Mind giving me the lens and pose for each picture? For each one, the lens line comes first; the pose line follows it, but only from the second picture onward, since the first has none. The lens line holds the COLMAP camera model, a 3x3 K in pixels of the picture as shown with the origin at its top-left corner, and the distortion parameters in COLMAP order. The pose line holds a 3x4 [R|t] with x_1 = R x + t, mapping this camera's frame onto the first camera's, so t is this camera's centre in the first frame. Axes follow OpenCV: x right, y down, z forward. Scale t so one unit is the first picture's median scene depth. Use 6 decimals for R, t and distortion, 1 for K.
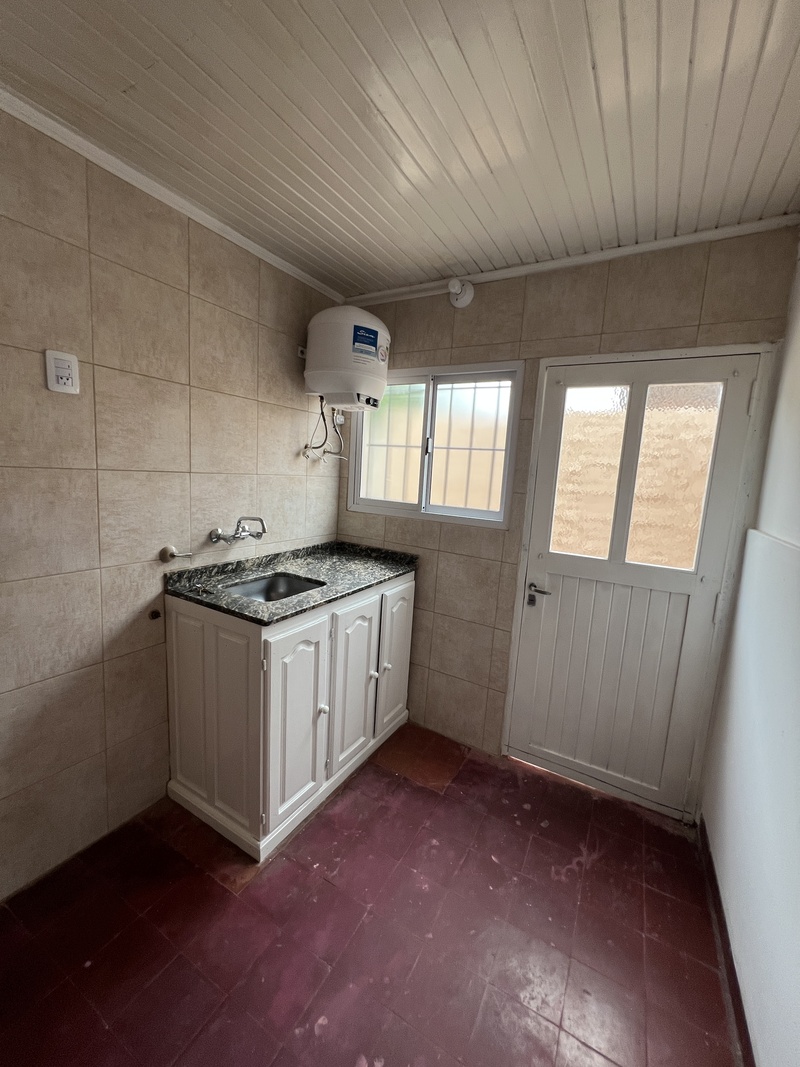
lens RADIAL K [[430.6, 0, 400.0], [0, 430.6, 533.5], [0, 0, 1]] dist [-0.000478, -0.000034]
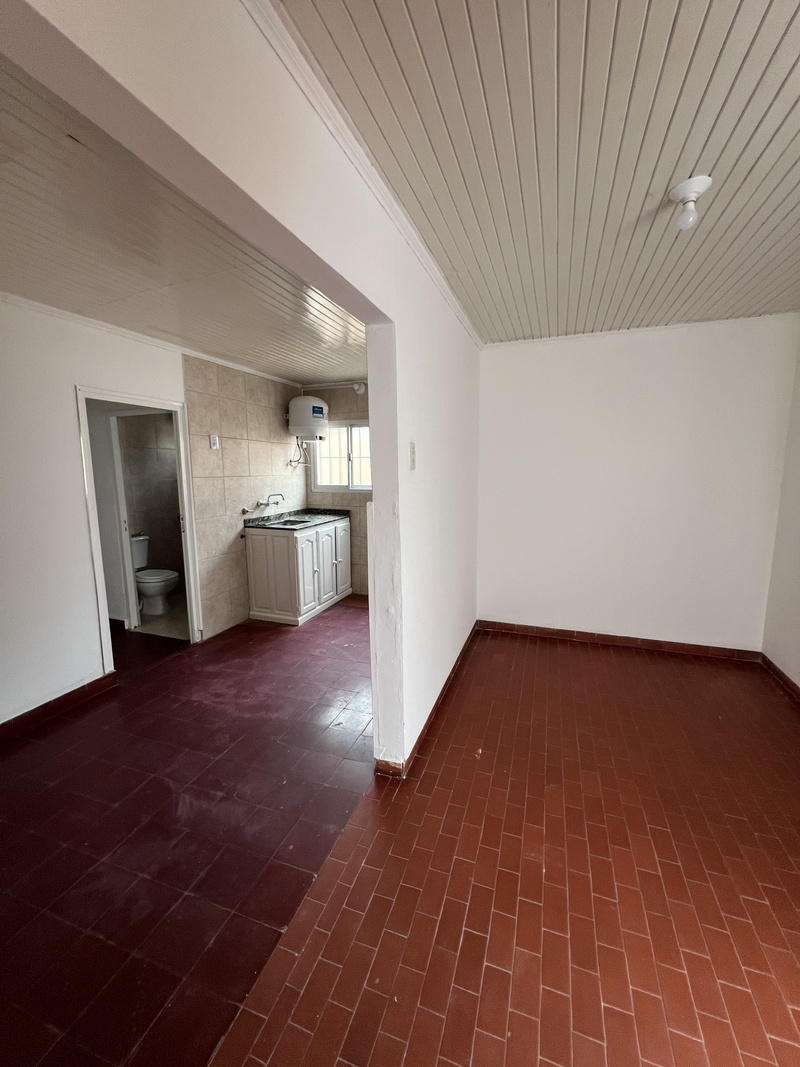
lens RADIAL K [[425.5, 0, 400.0], [0, 425.5, 529.7], [0, 0, 1]] dist [-0.000983, 0.000065]
pose [[0.982575, -0.085548, 0.165009, -0.076677], [0.085329, 0.996317, 0.008429, 0.167548], [-0.165123, 0.005798, 0.986256, -1.195394]]
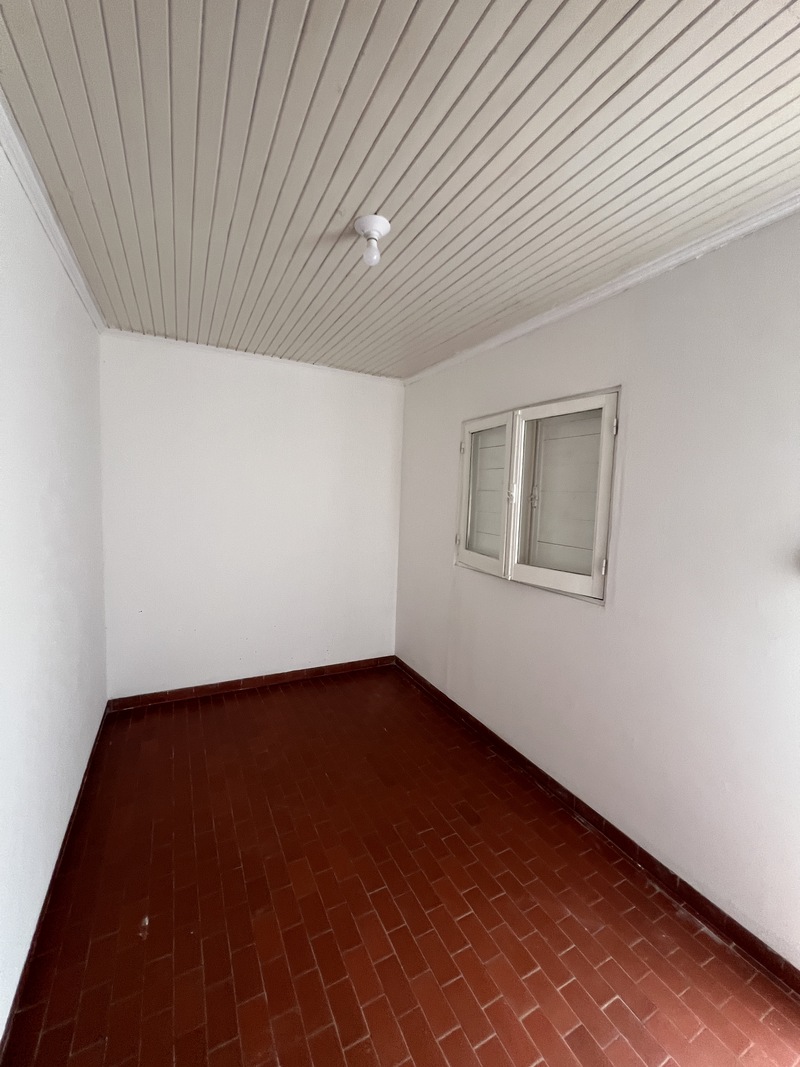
lens RADIAL K [[425.5, 0, 400.0], [0, 425.5, 529.7], [0, 0, 1]] dist [-0.000983, 0.000065]
pose [[0.537397, -0.100194, 0.837357, -0.030928], [0.119309, 0.991963, 0.042123, 0.086239], [-0.834847, 0.077267, 0.545032, -0.783679]]
